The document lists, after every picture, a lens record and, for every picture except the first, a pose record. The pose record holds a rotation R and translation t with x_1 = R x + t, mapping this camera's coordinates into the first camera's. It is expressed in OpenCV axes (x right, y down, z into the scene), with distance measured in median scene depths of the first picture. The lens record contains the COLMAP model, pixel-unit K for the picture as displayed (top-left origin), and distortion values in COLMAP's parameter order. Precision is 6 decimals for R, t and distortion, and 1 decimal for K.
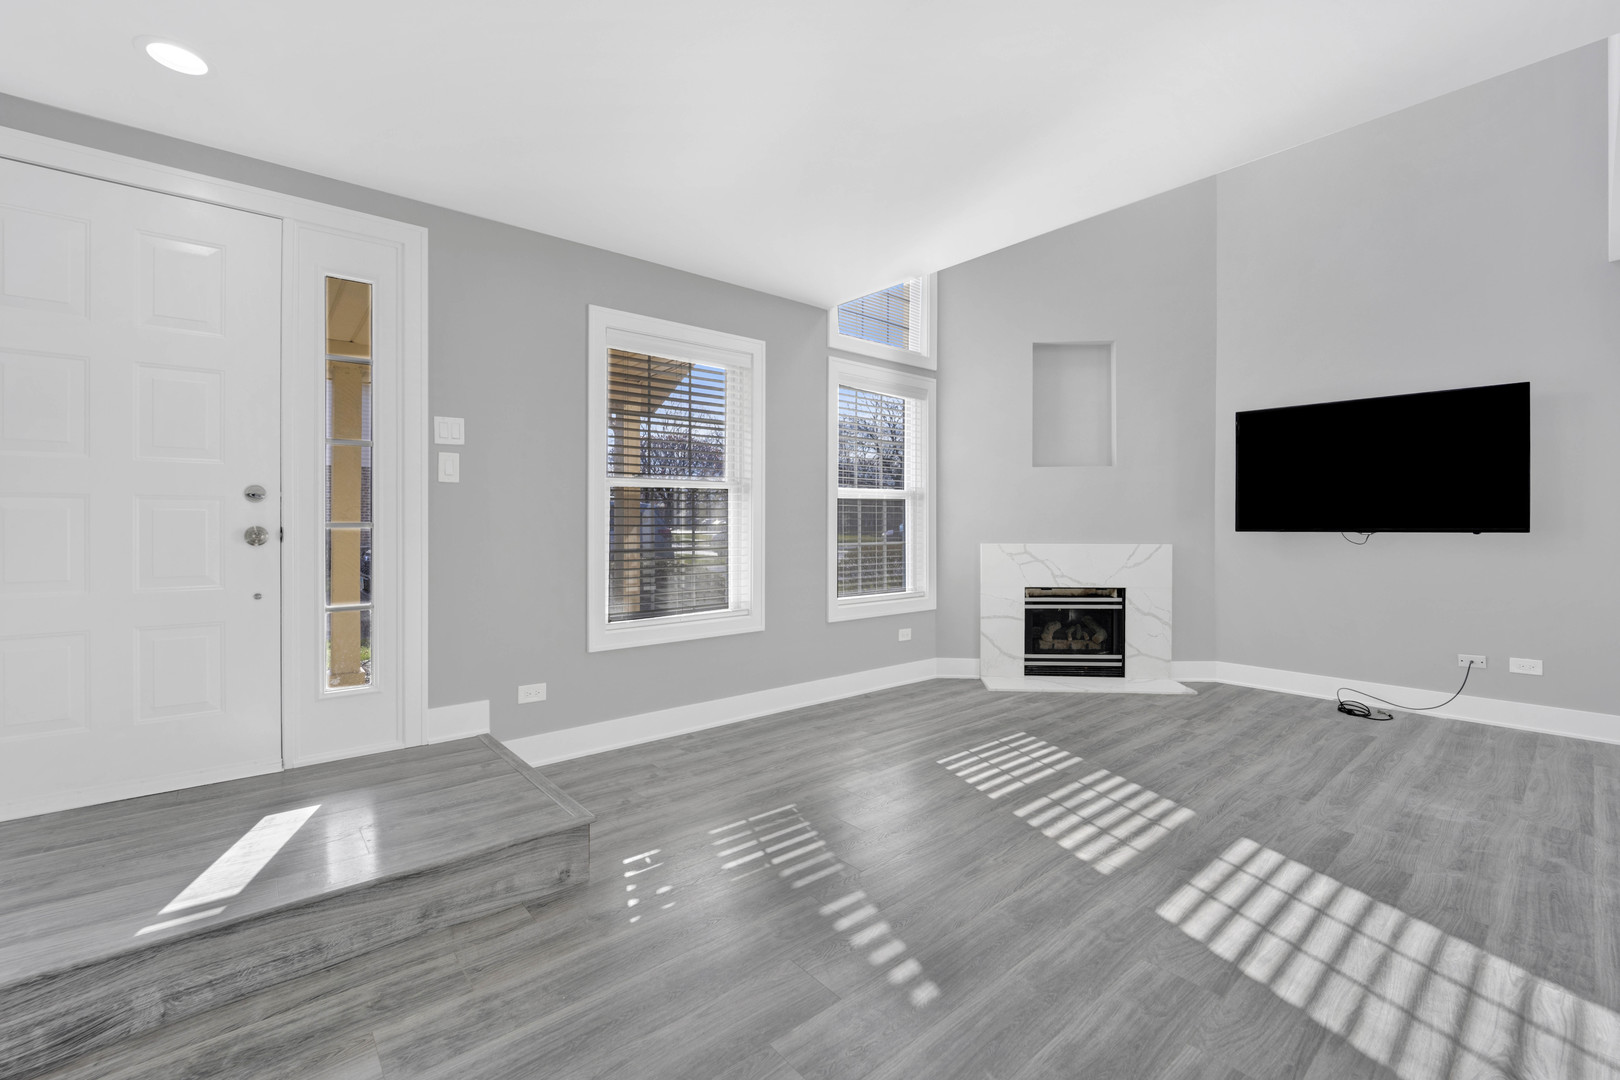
lens RADIAL K [[678.2, 0, 800.6], [0, 678.2, 527.7], [0, 0, 1]] dist [-0.016202, -0.001105]
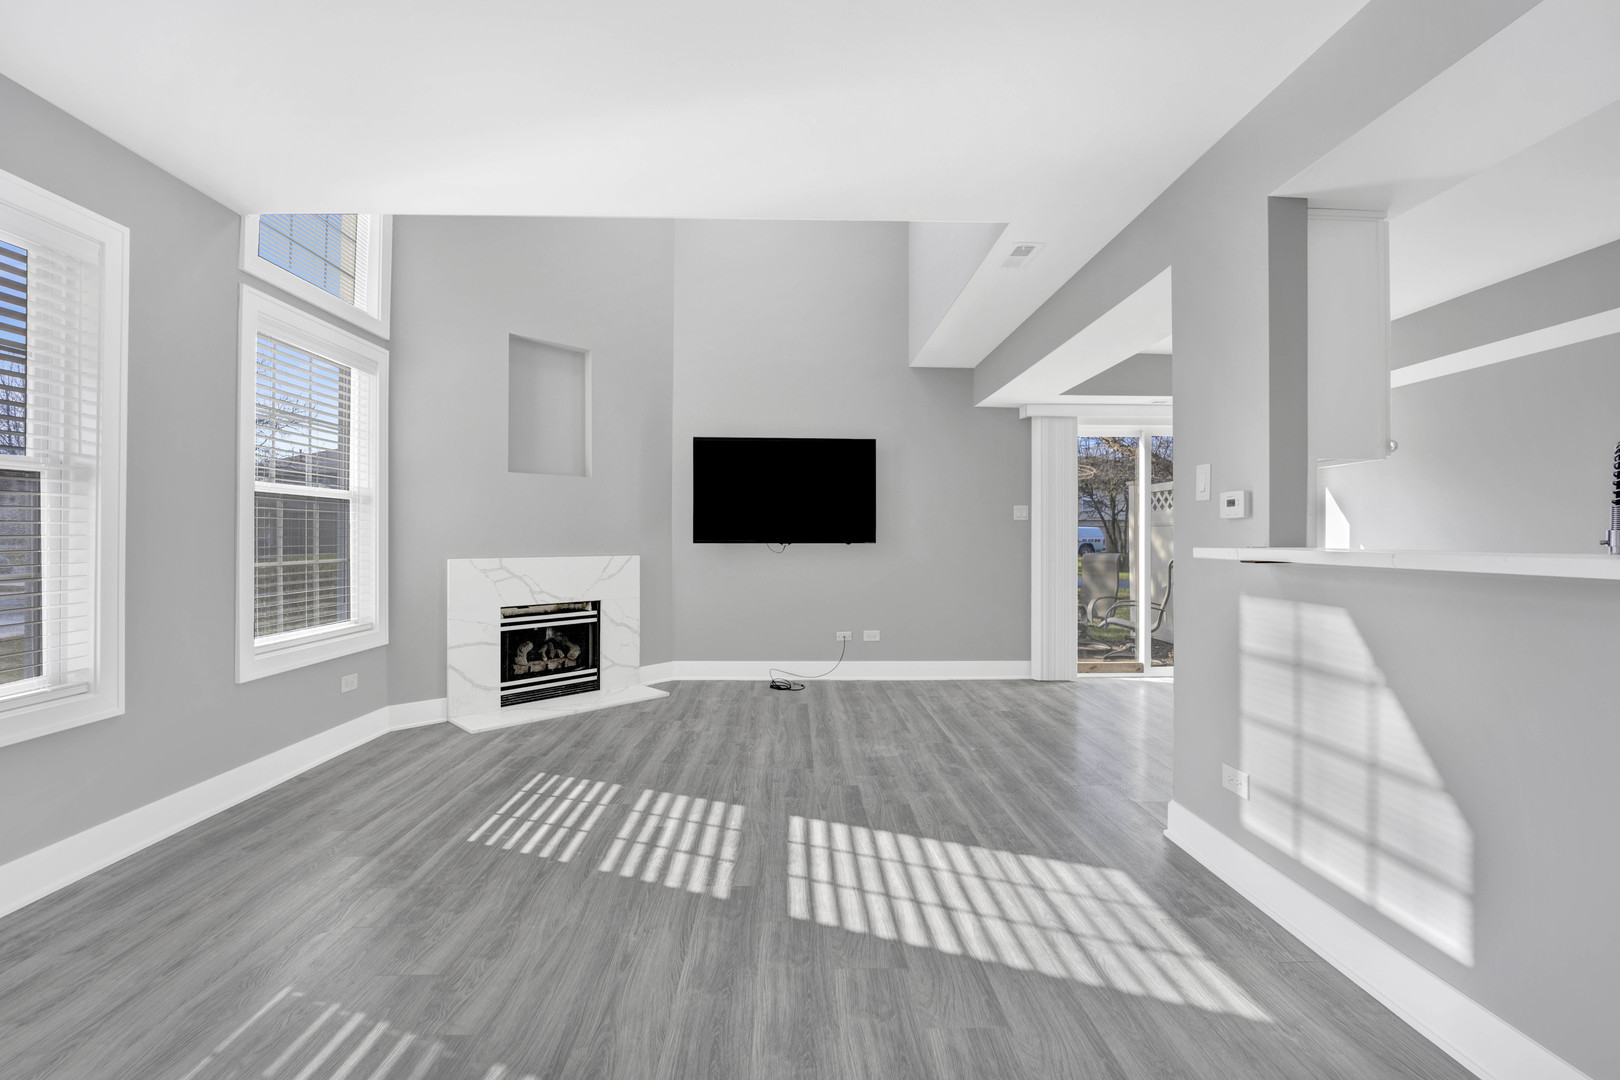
lens RADIAL K [[678.2, 0, 813.6], [0, 678.2, 534.4], [0, 0, 1]] dist [-0.016202, -0.001105]
pose [[0.625437, 0.004627, 0.780261, -0.120264], [-0.000073, 0.999983, -0.005872, -0.002351], [-0.780275, 0.003615, 0.625427, 0.151589]]
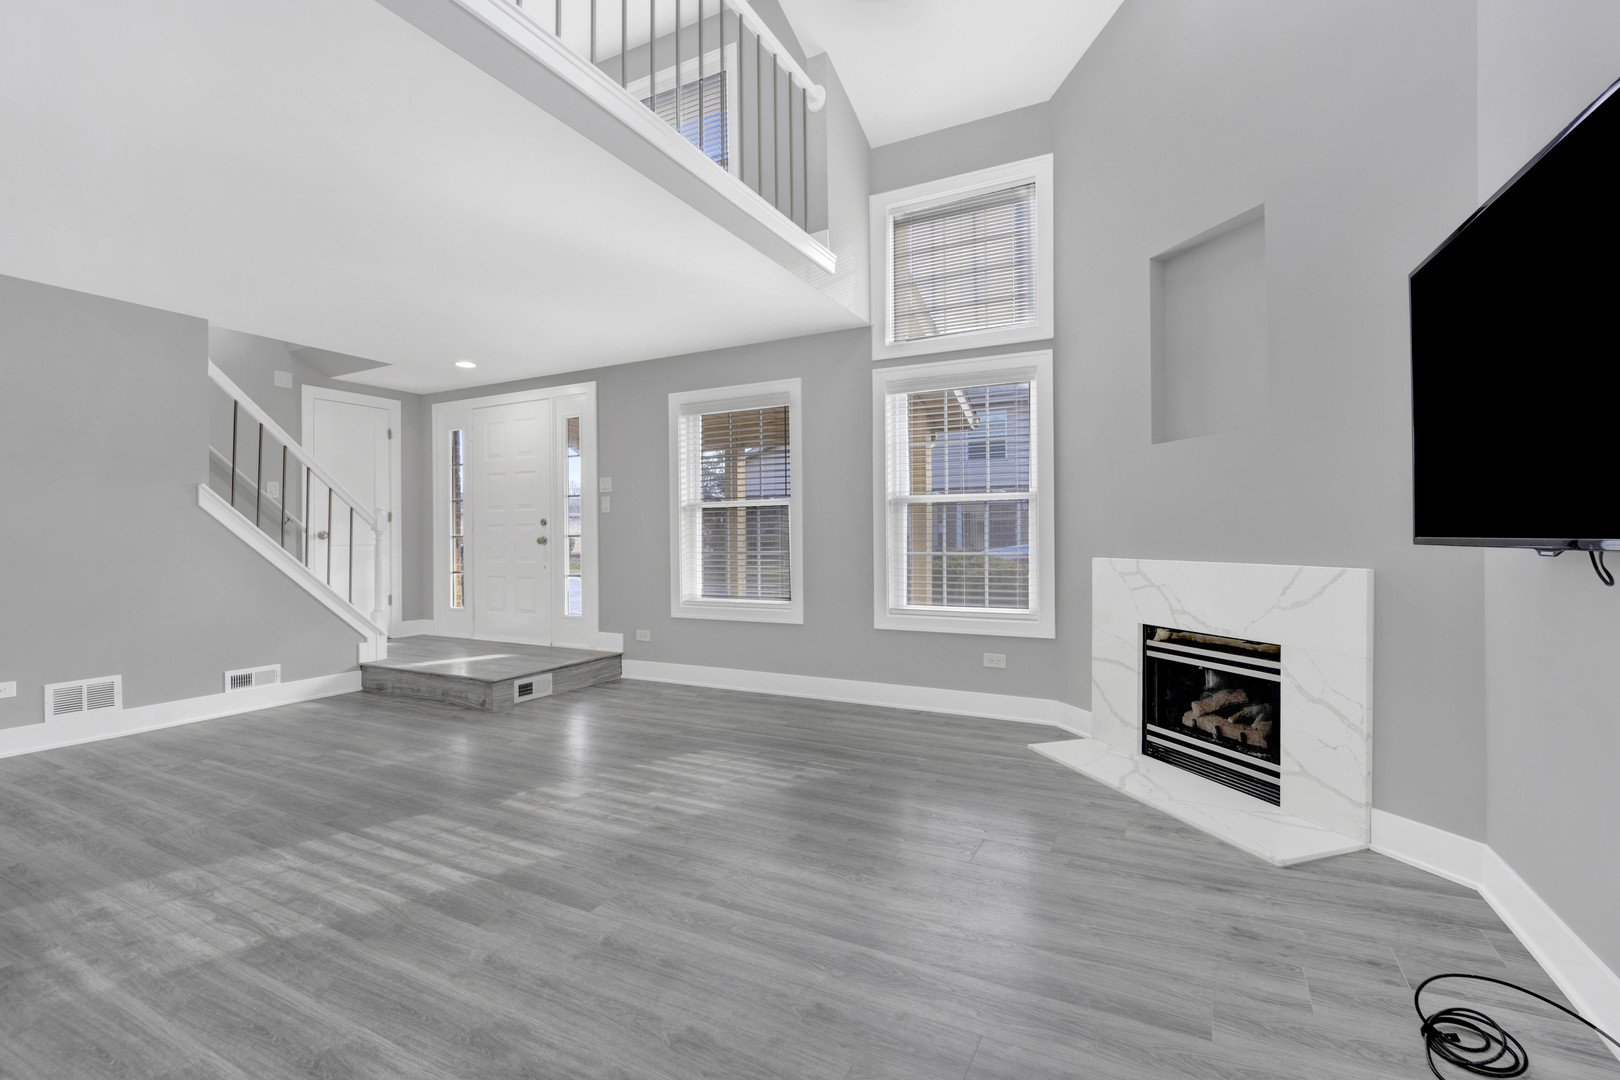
lens RADIAL K [[678.2, 0, 839.6], [0, 678.2, 530.5], [0, 0, 1]] dist [-0.016202, -0.001105]
pose [[0.435204, -0.007644, -0.900299, 0.957411], [0.001431, 0.999969, -0.007798, -0.000200], [0.900331, 0.002105, 0.435201, 0.513683]]
